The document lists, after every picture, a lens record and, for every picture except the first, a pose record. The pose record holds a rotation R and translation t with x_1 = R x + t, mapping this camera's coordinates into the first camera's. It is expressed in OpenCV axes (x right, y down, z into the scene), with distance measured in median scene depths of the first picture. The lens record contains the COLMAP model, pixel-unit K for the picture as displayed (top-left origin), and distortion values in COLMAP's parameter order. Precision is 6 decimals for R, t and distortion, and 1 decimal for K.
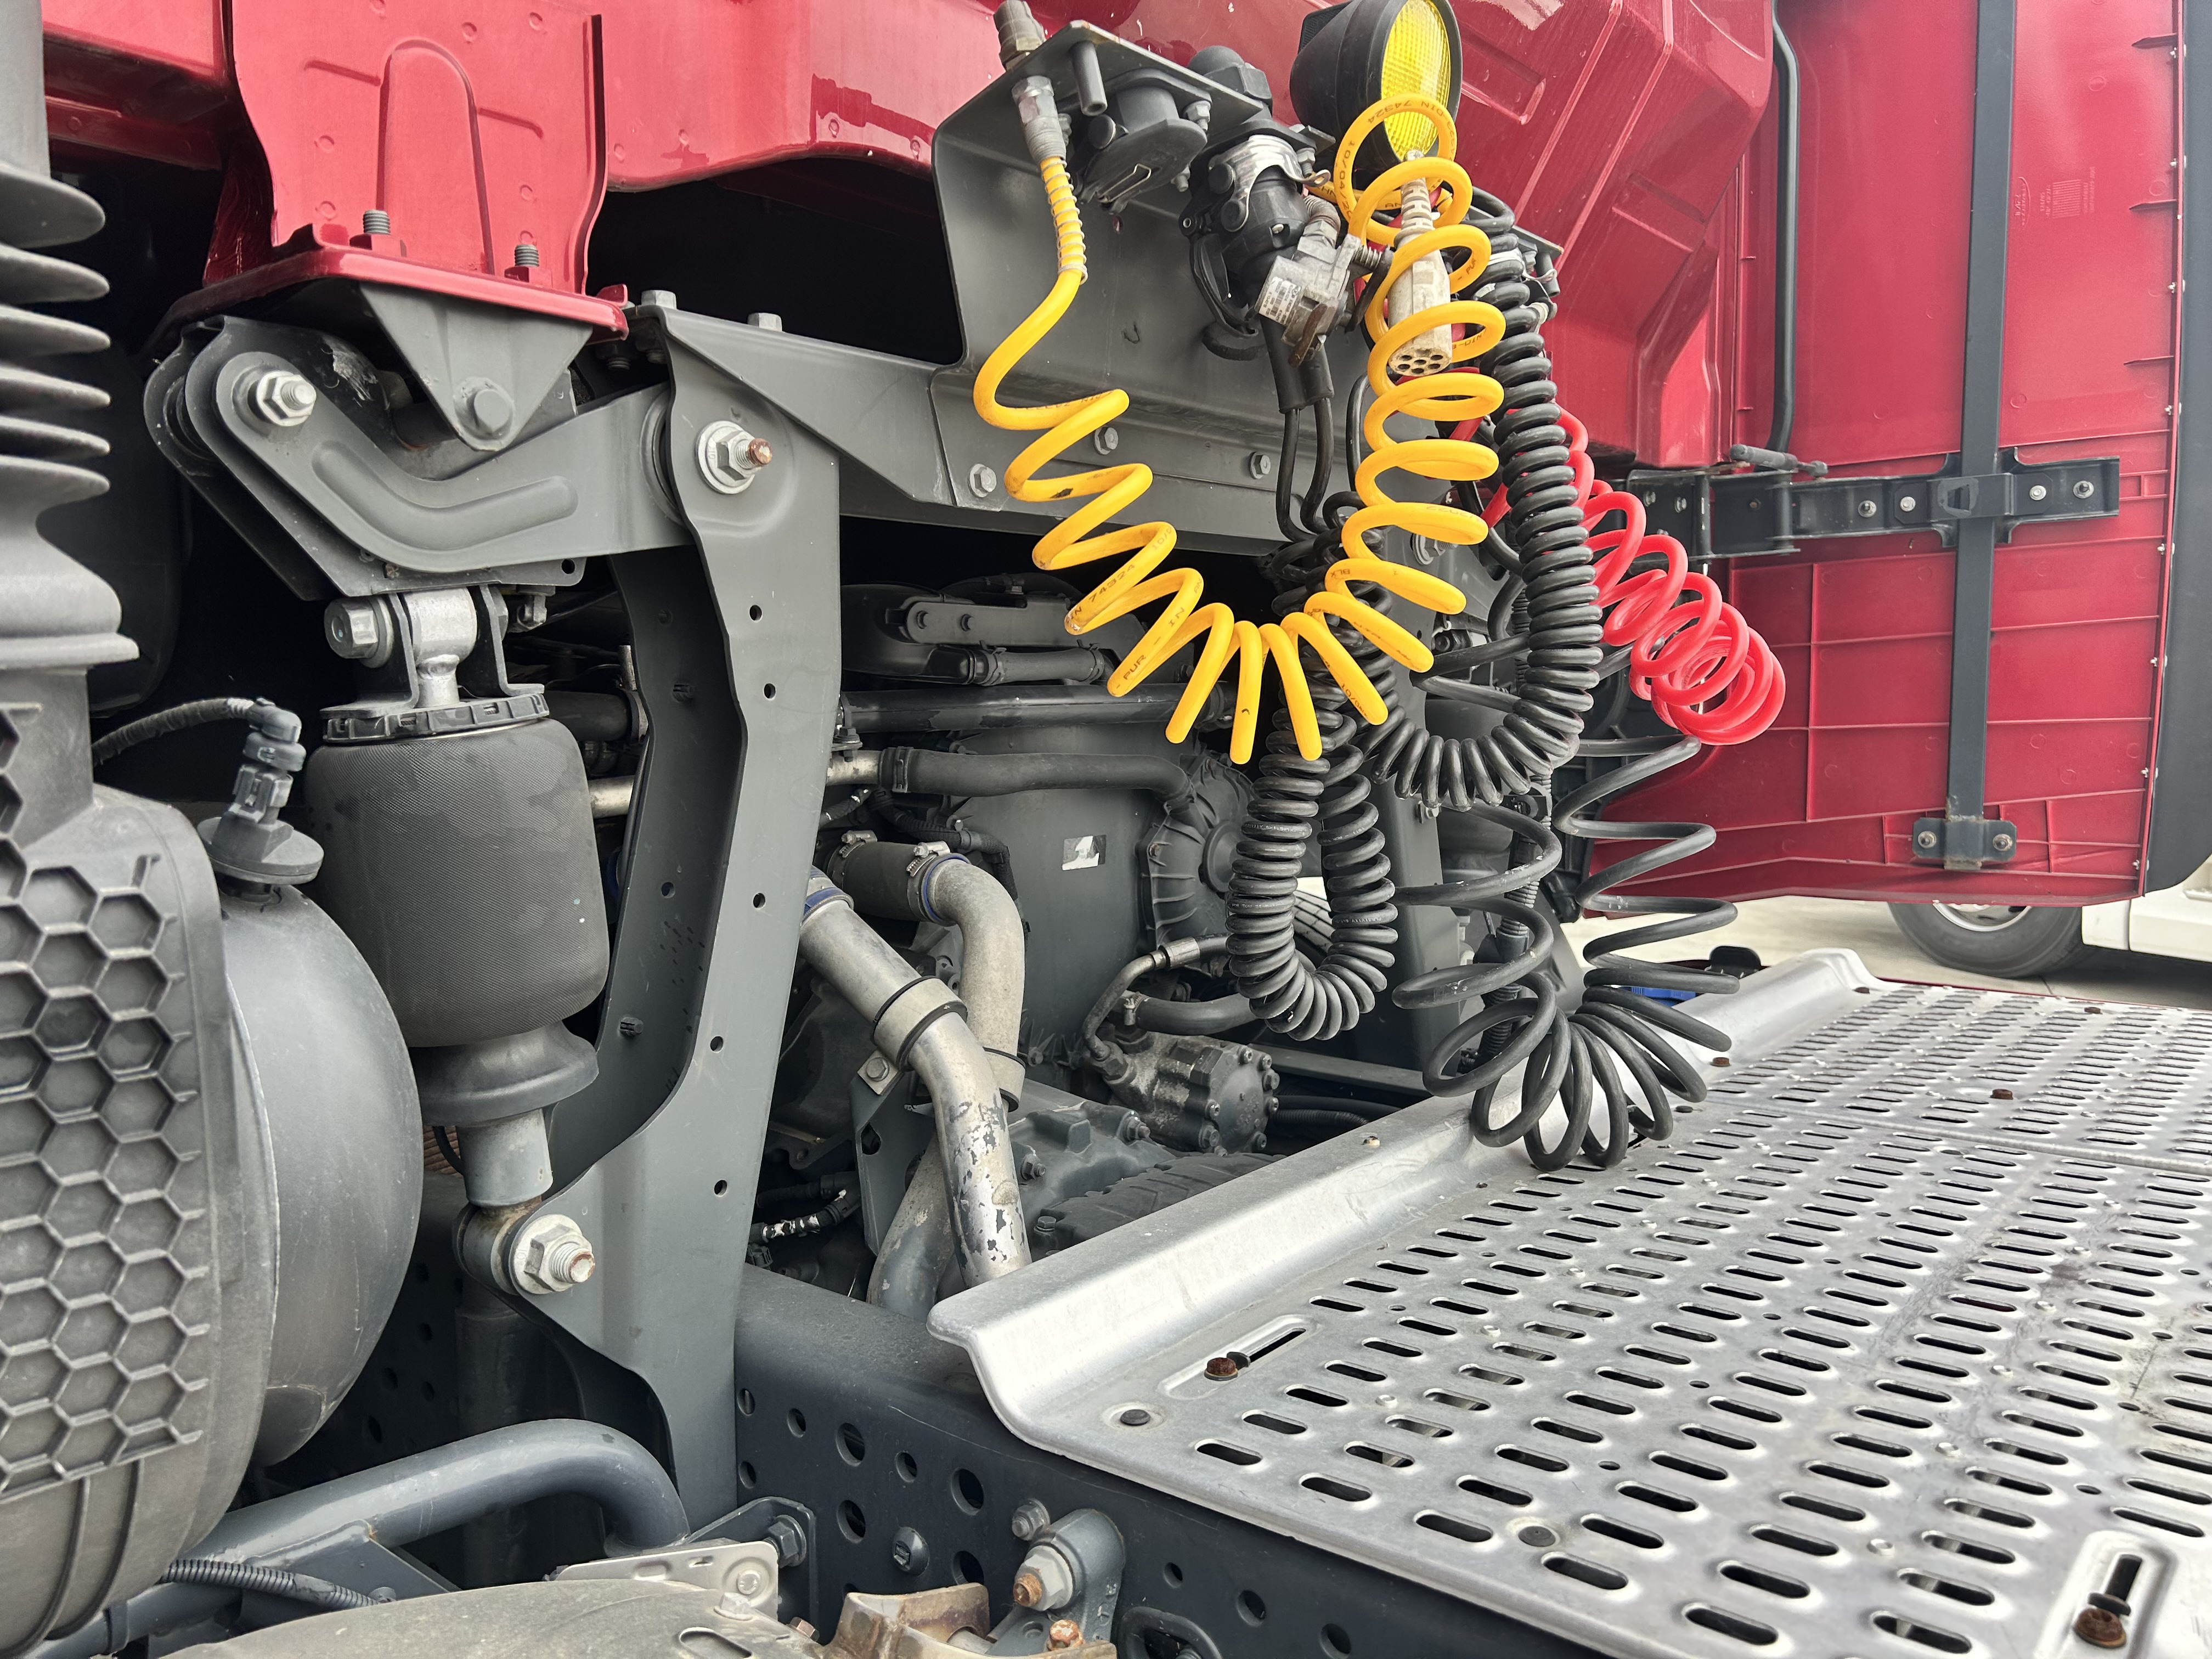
lens RADIAL K [[1666.5, 0, 1135.0], [0, 1666.5, 820.5], [0, 0, 1]] dist [0.030971, -0.039045]
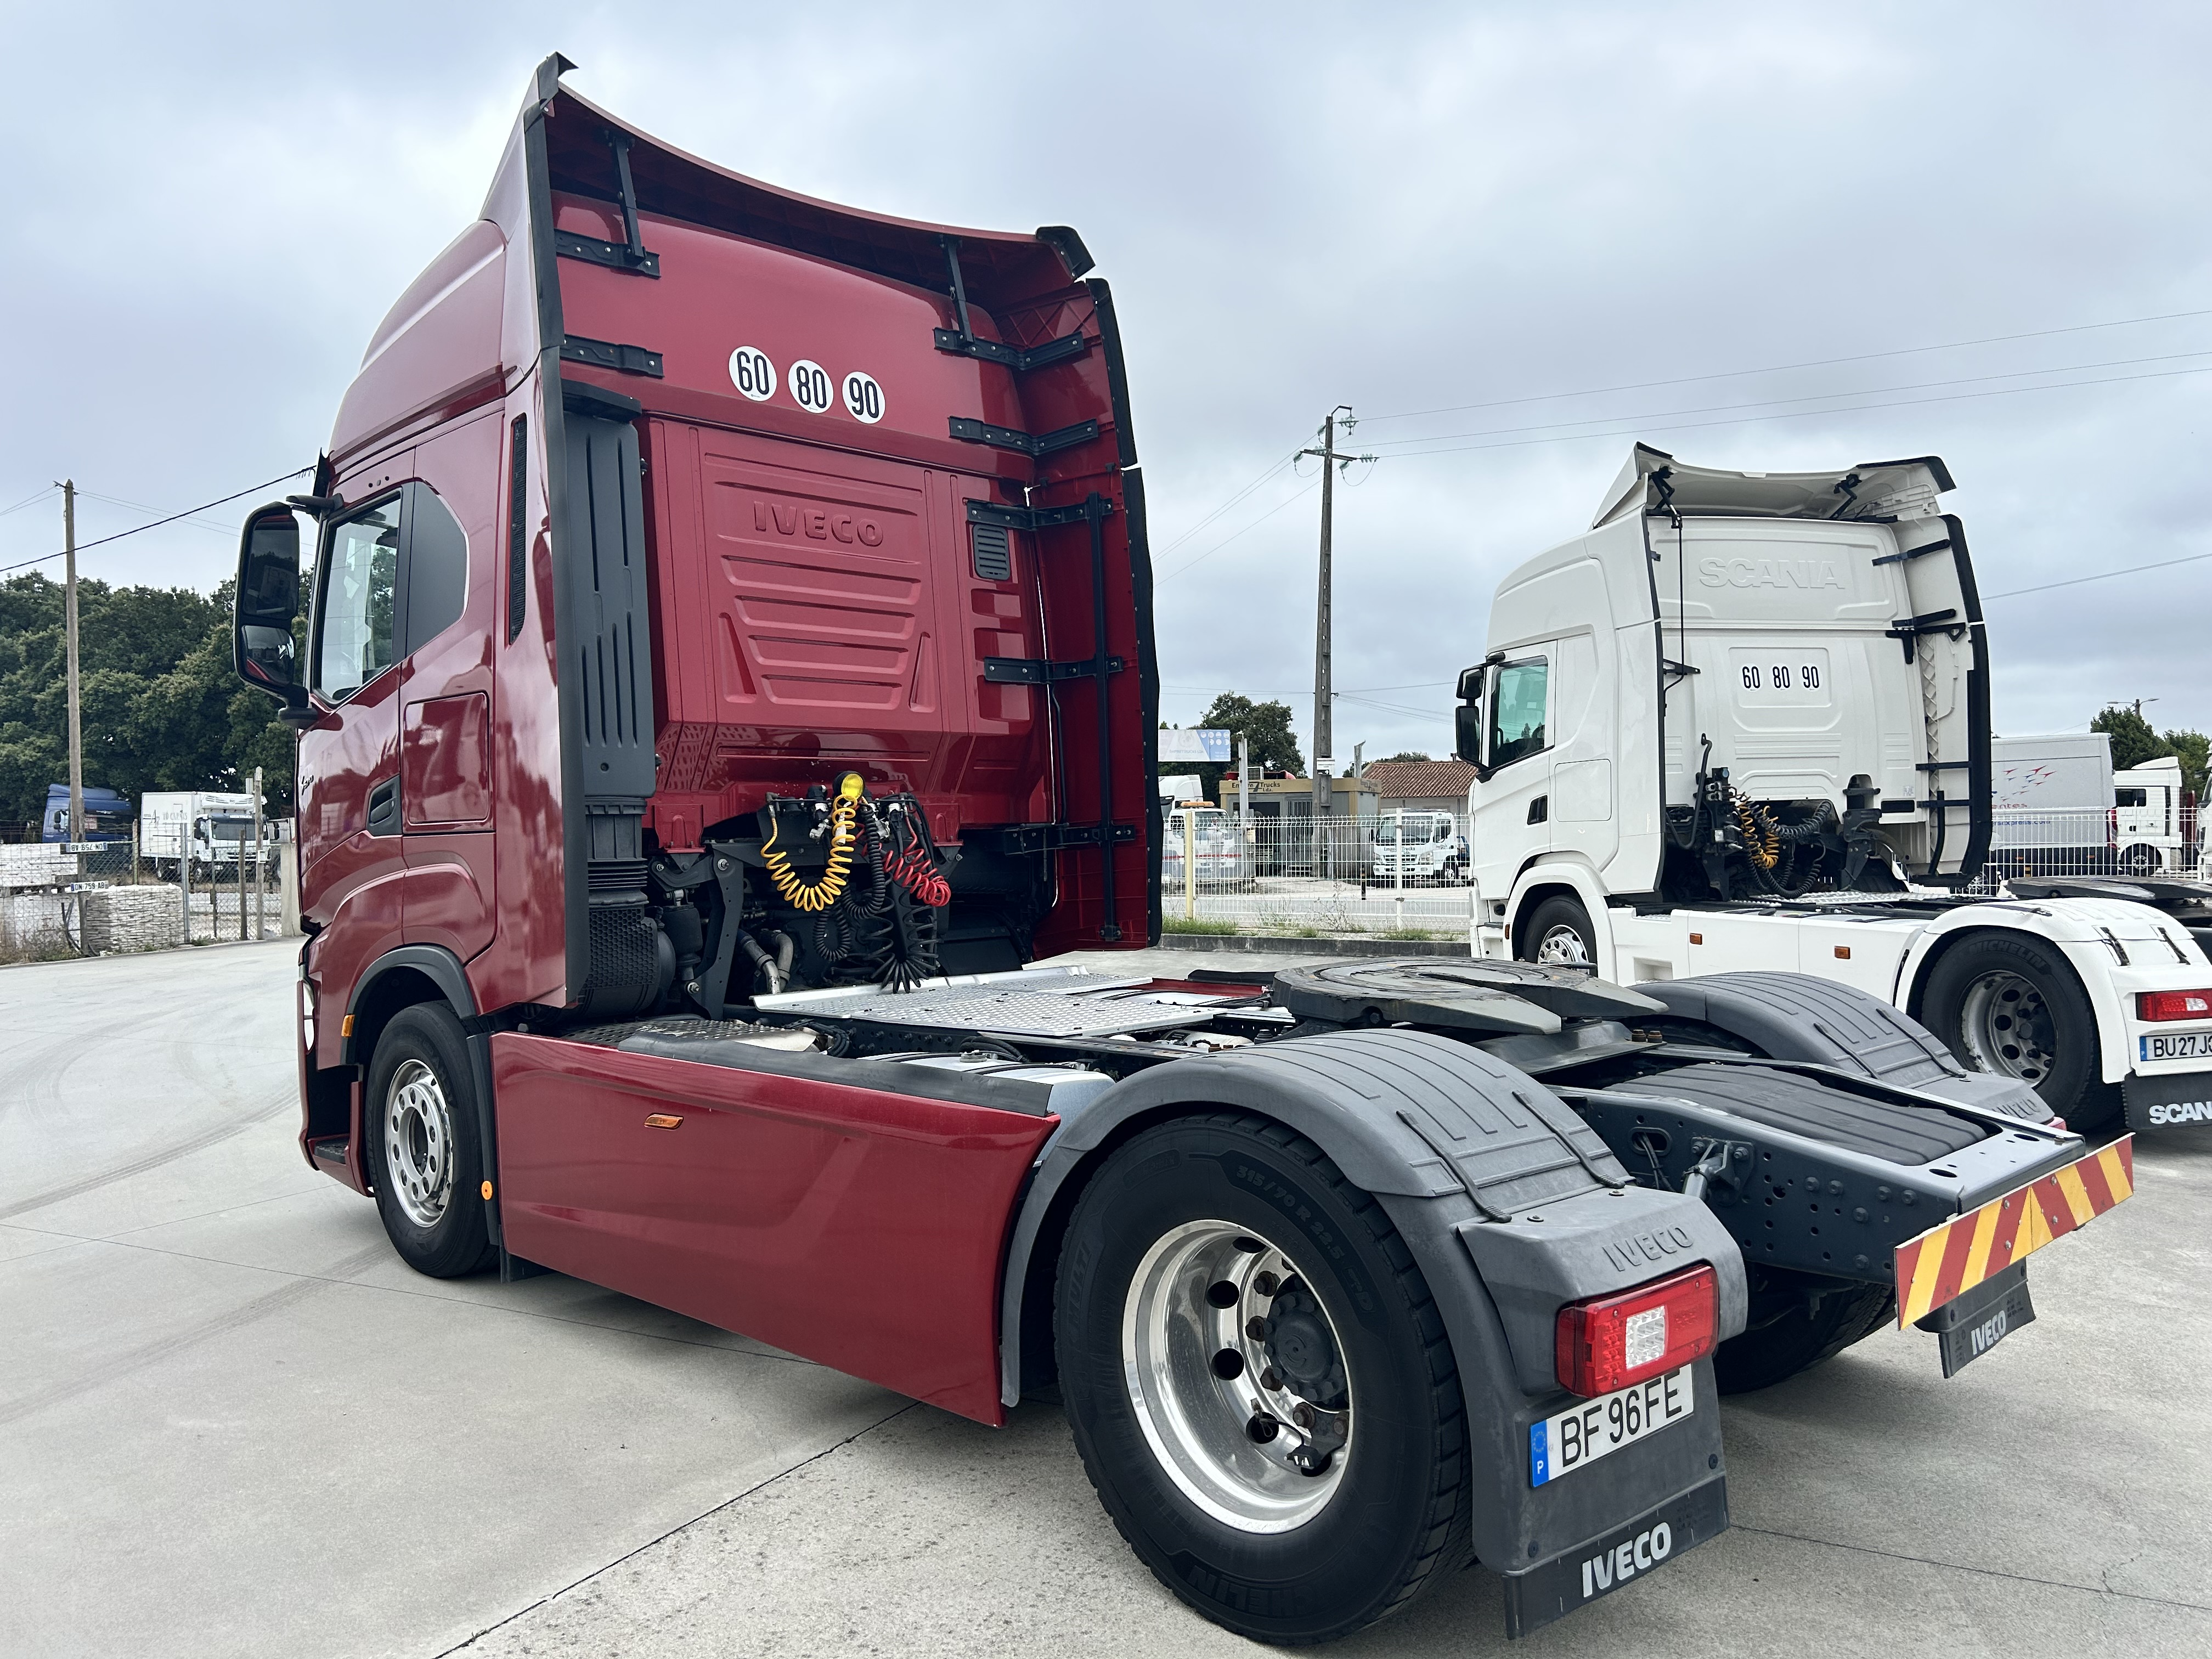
lens RADIAL K [[1653.1, 0, 1106.0], [0, 1653.1, 829.5], [0, 0, 1]] dist [0.066637, -0.061094]
pose [[0.990020, -0.021077, -0.139341, 2.170844], [0.009062, 0.996227, -0.086306, 0.213414], [0.140634, 0.084182, 0.986476, -5.242939]]
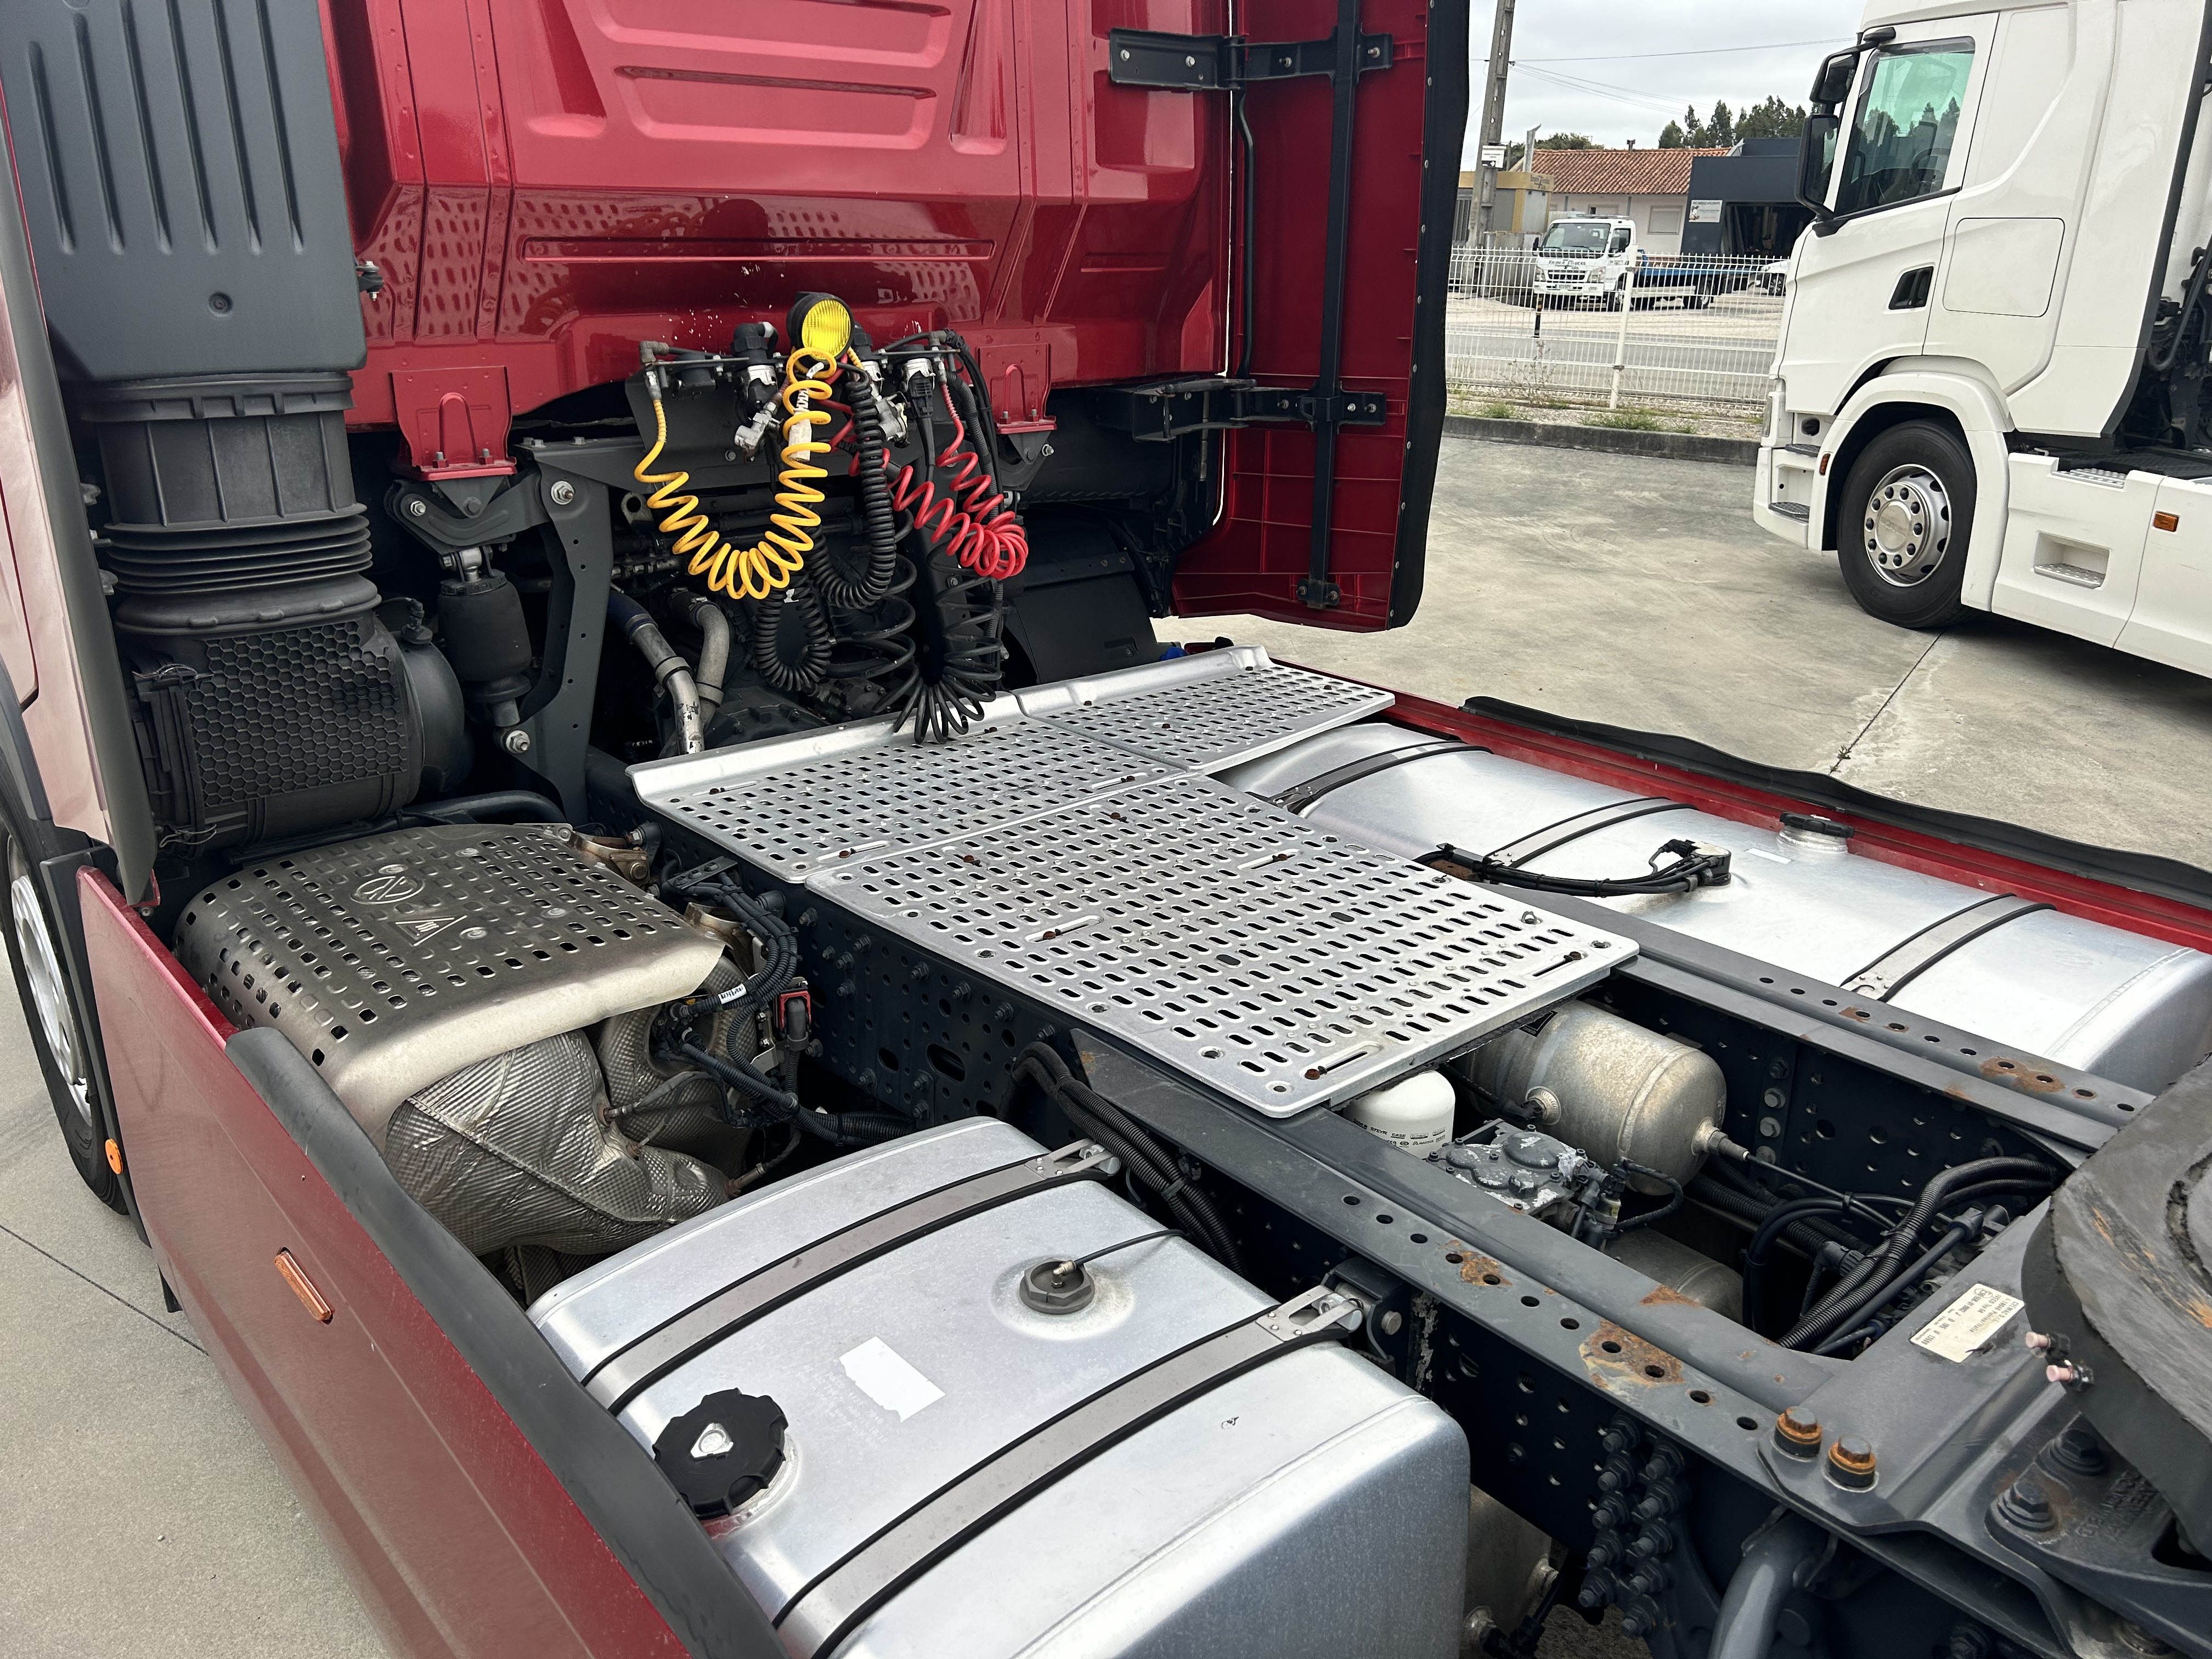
lens RADIAL K [[1636.9, 0, 1085.9], [0, 1636.9, 832.5], [0, 0, 1]] dist [0.058802, -0.082287]
pose [[0.976596, 0.087383, -0.196533, 1.420186], [-0.031200, 0.961641, 0.272531, -0.499509], [0.212809, -0.260021, 0.941861, -1.913811]]
